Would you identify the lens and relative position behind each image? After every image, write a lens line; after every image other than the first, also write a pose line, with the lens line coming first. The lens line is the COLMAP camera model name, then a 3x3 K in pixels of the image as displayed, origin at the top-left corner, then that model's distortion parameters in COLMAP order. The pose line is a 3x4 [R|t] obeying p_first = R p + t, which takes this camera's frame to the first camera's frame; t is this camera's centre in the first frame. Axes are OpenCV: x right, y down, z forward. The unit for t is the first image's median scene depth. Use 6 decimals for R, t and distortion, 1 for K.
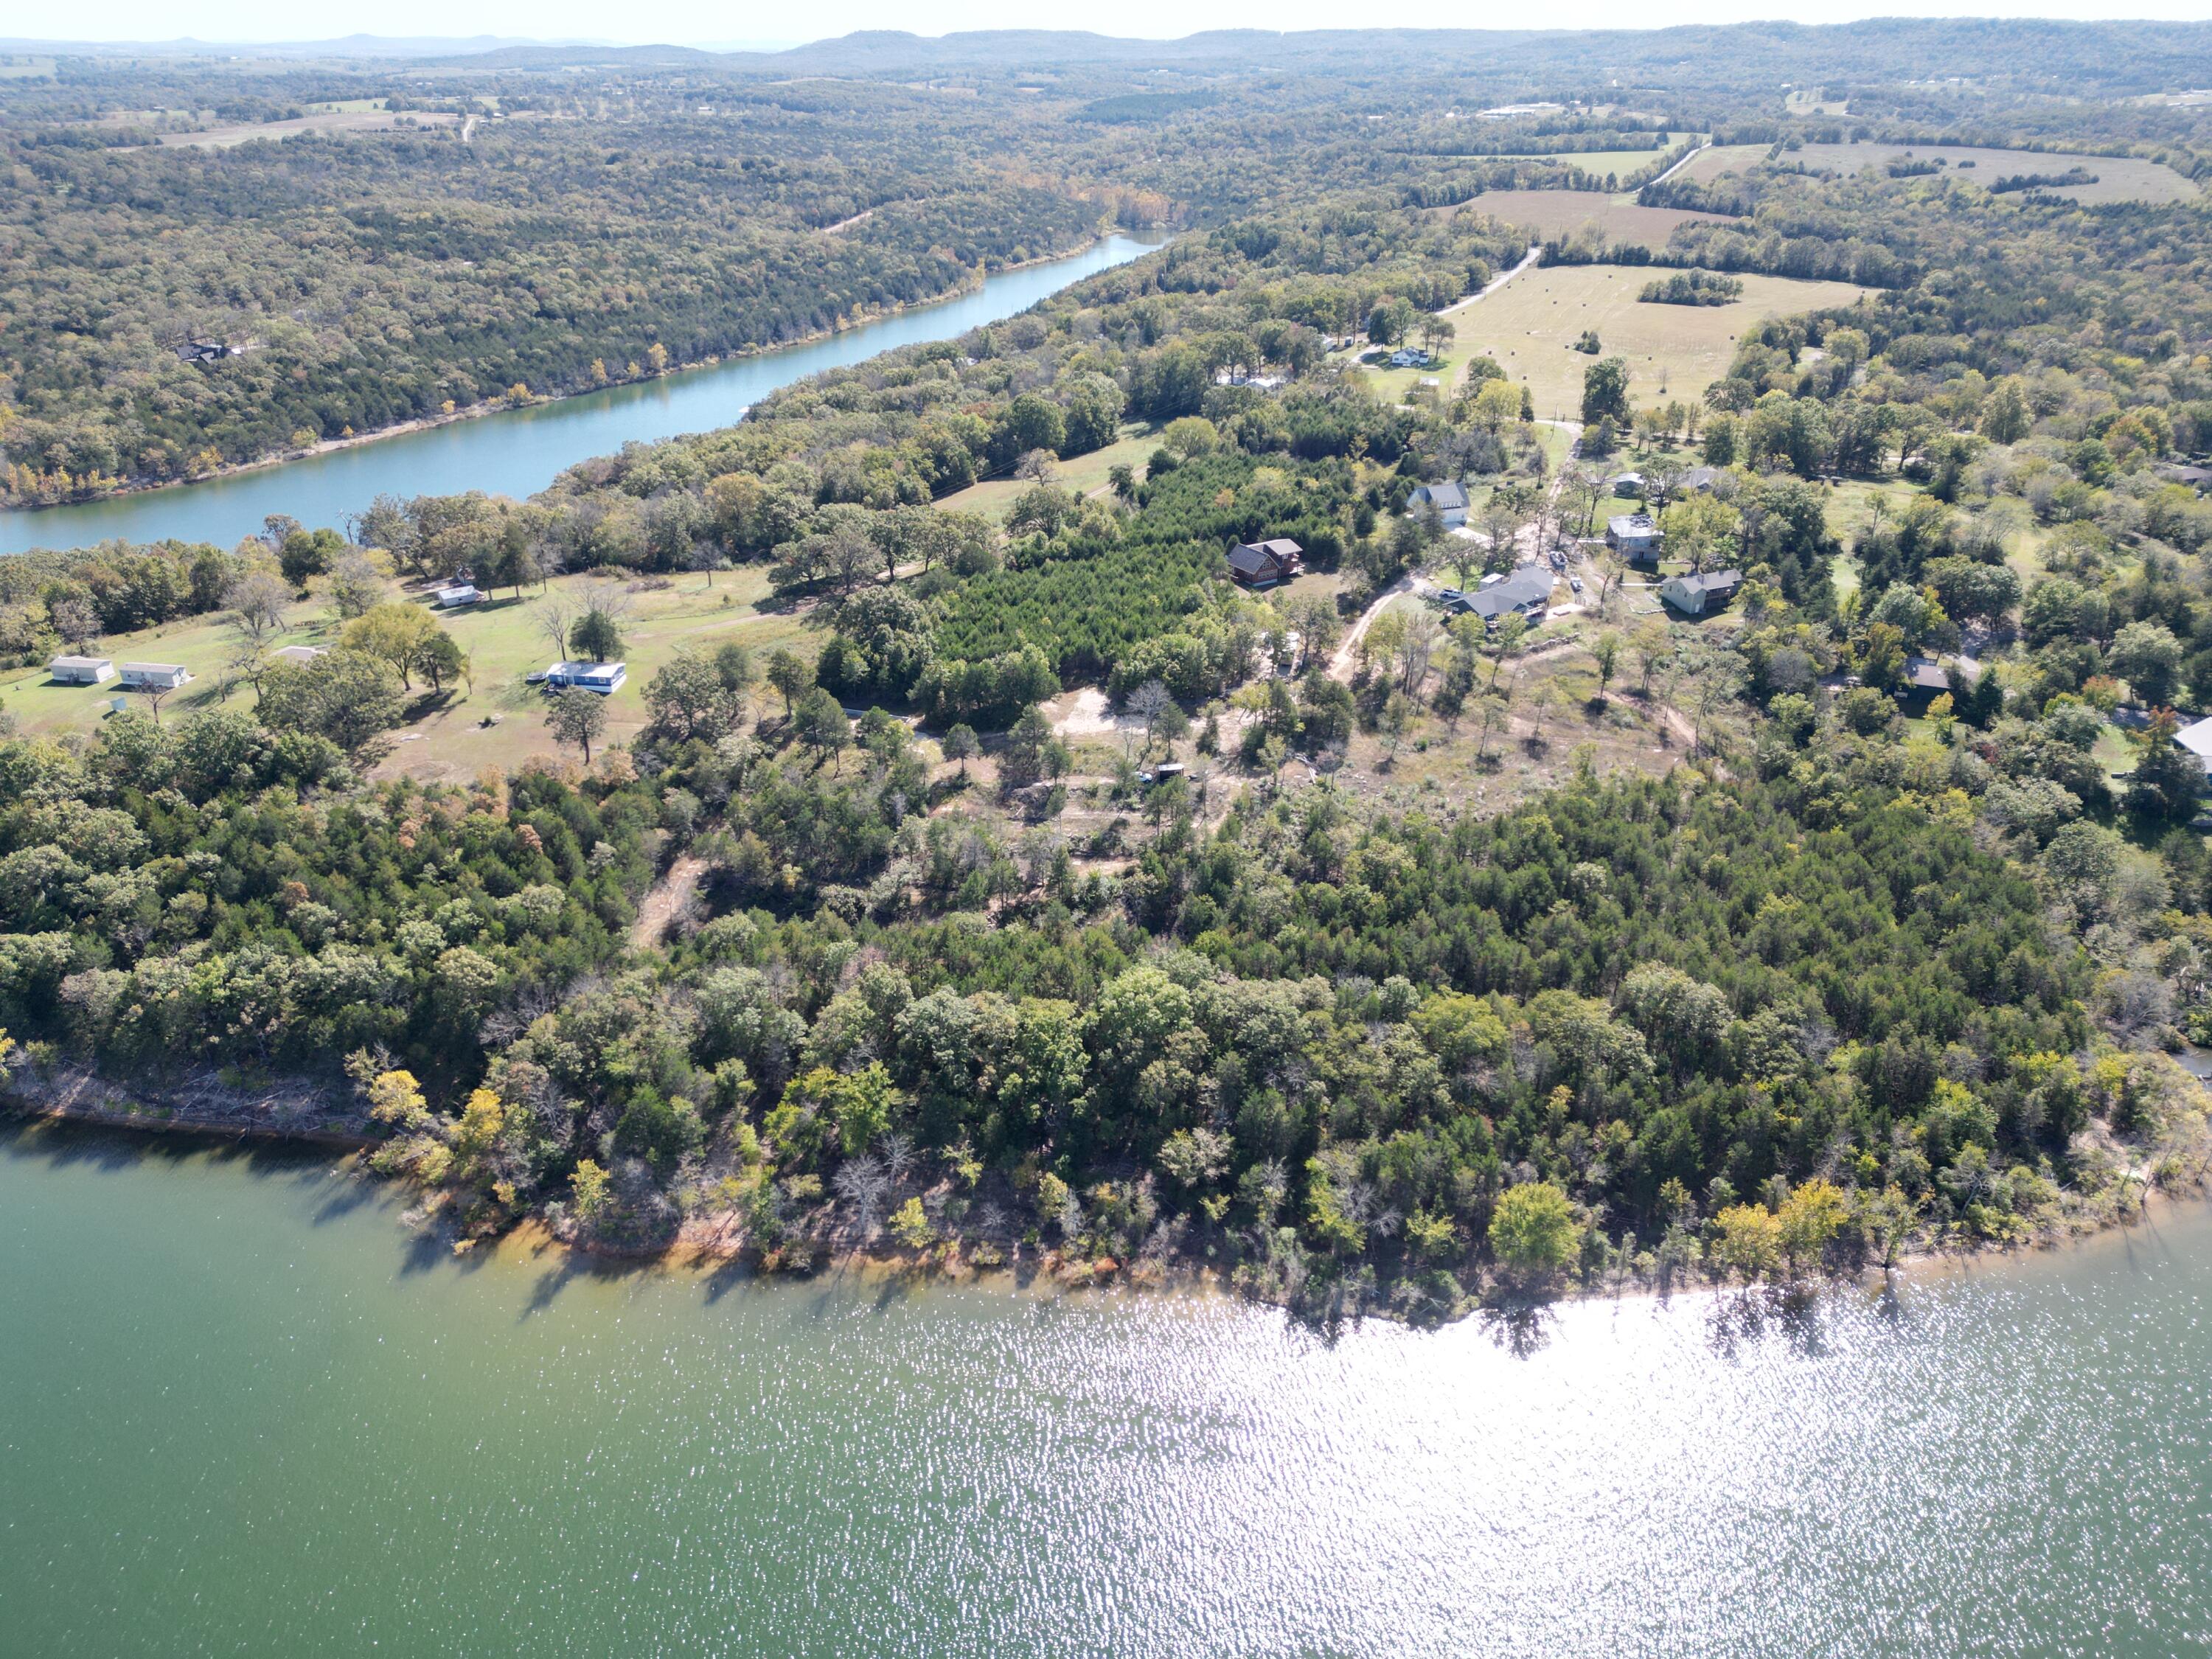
lens RADIAL K [[1540.1, 0, 1093.4], [0, 1540.1, 850.6], [0, 0, 1]] dist [0.070270, -0.057796]
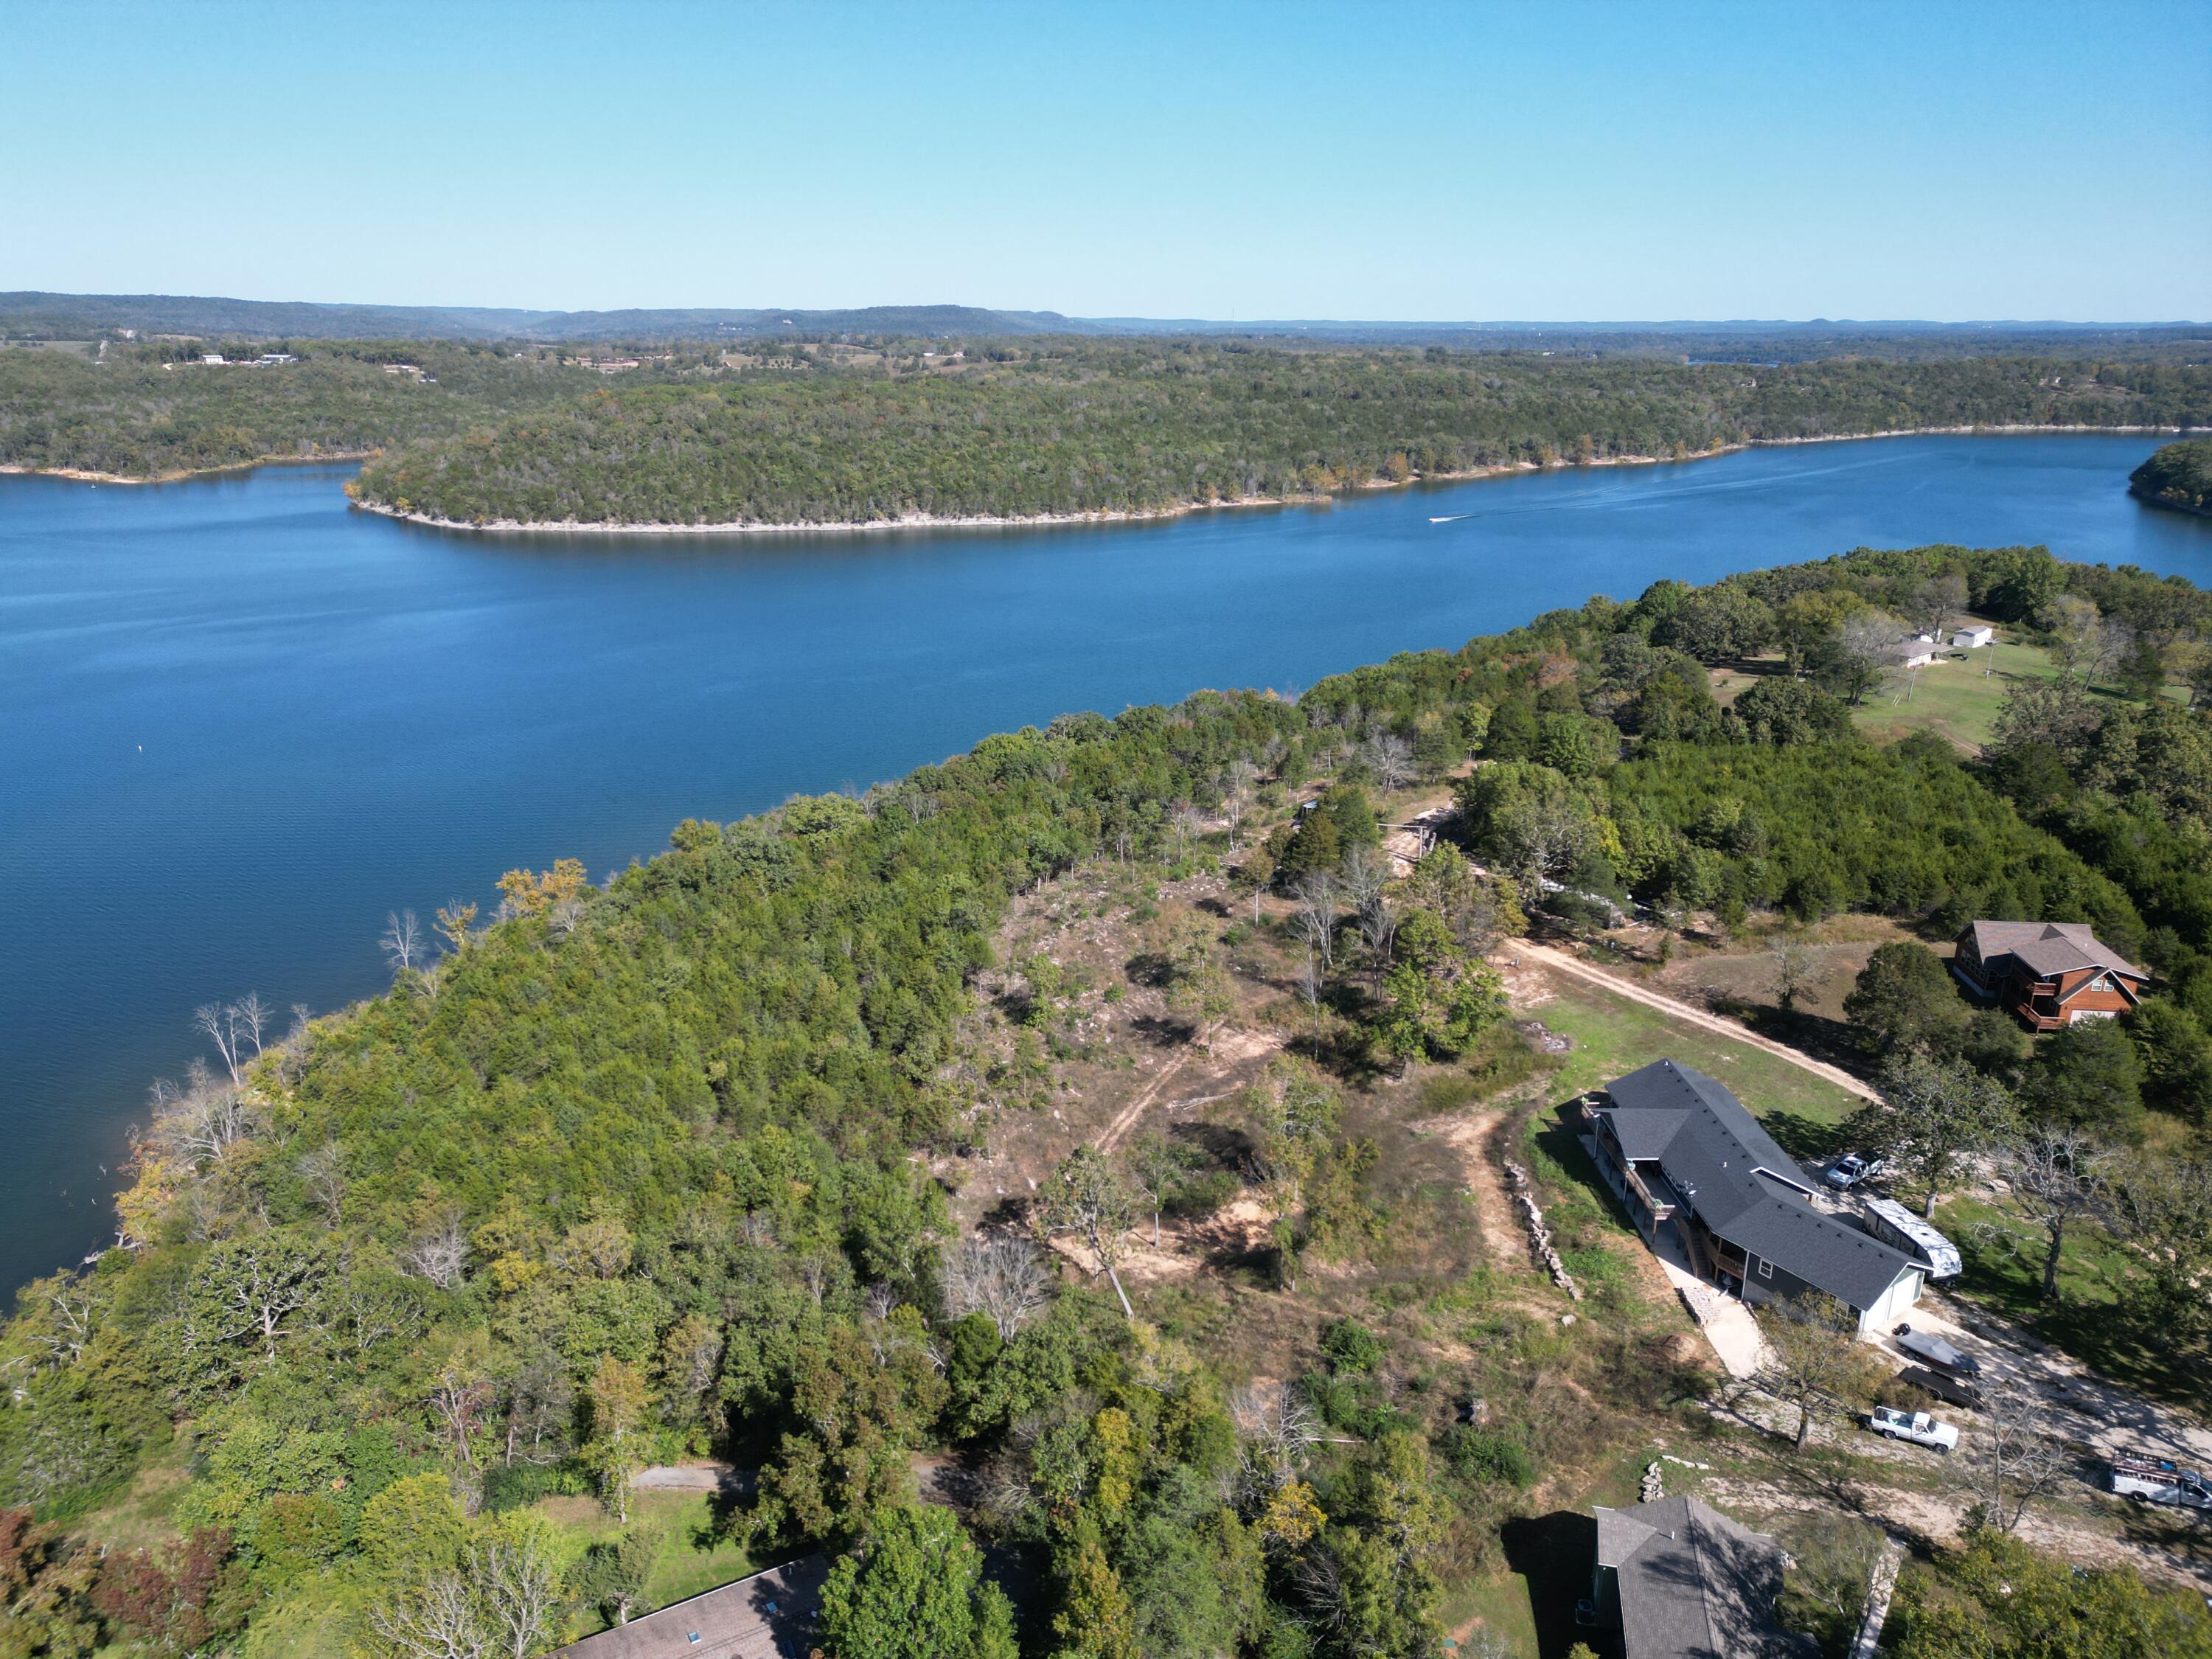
lens RADIAL K [[1540.1, 0, 1094.2], [0, 1540.1, 820.4], [0, 0, 1]] dist [0.070270, -0.057796]
pose [[-0.615736, 0.238546, -0.750976, 0.361514], [-0.363966, 0.759199, 0.539579, -0.217656], [0.698855, 0.605568, -0.380643, 0.575513]]
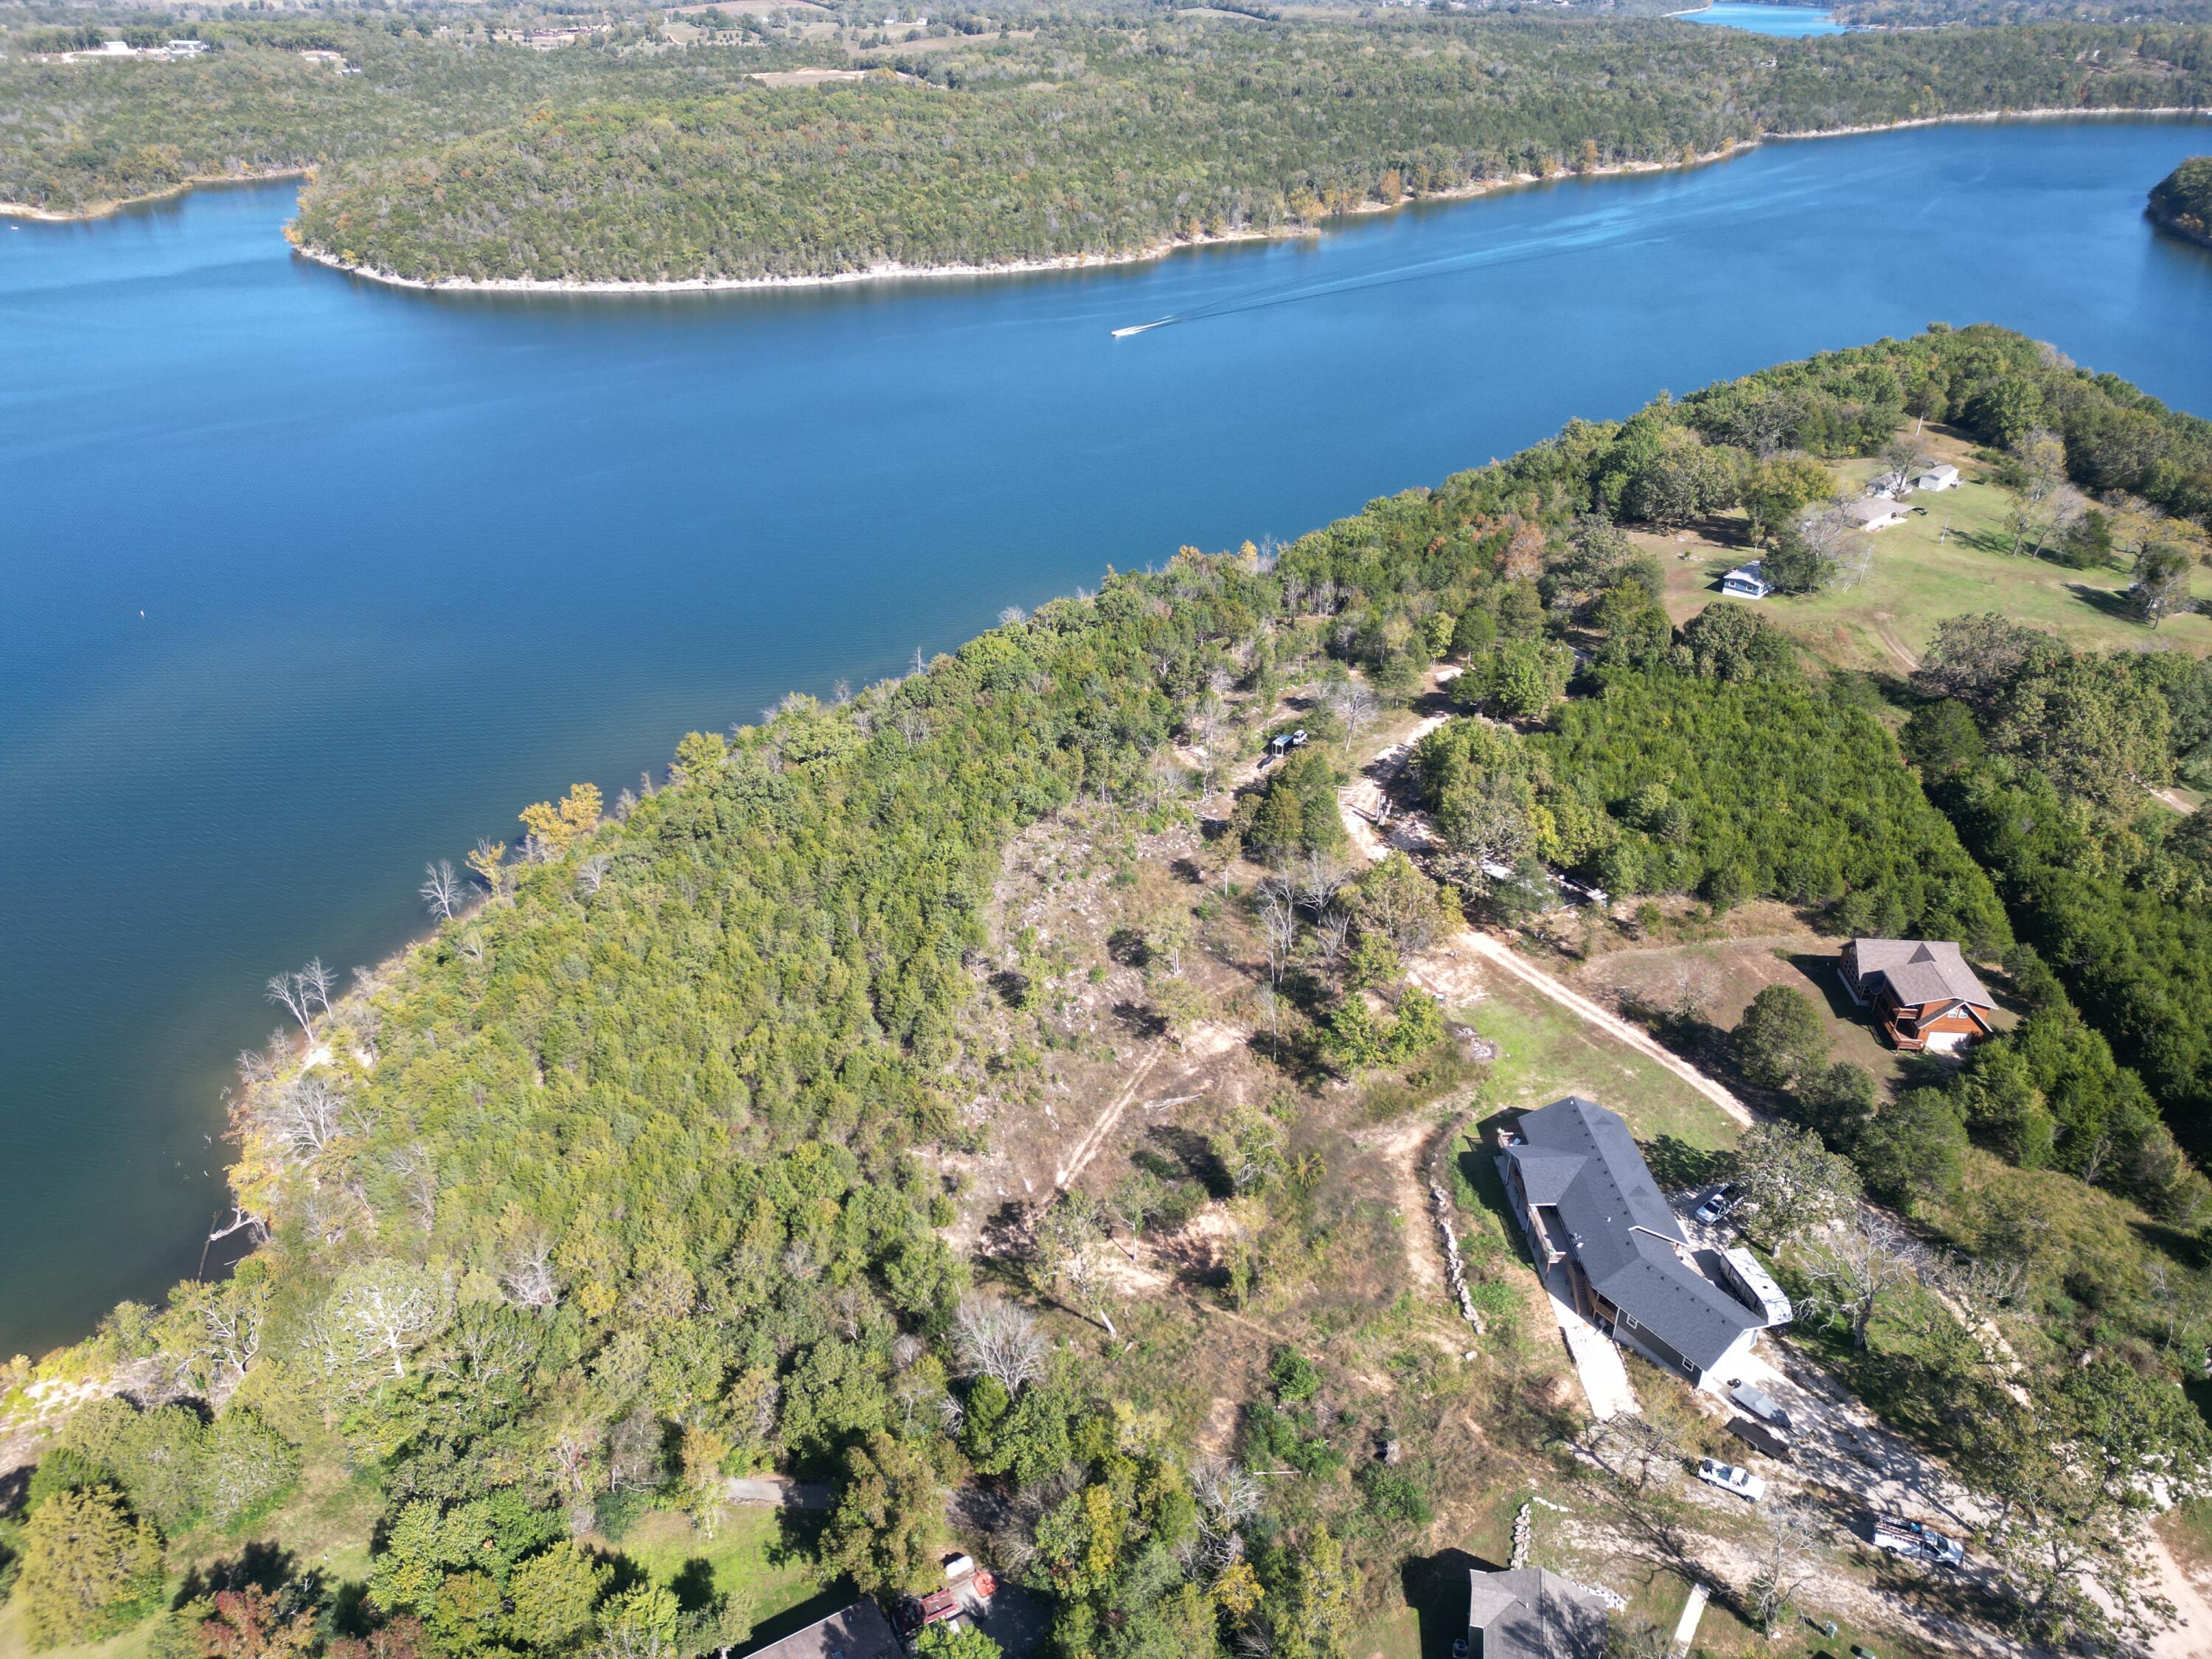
lens RADIAL K [[1540.1, 0, 1092.1], [0, 1540.1, 823.5], [0, 0, 1]] dist [0.070270, -0.057796]
pose [[-0.605136, 0.392504, -0.692641, 0.361521], [-0.362473, 0.638776, 0.678659, -0.281411], [0.708819, 0.661744, -0.244274, 0.542714]]
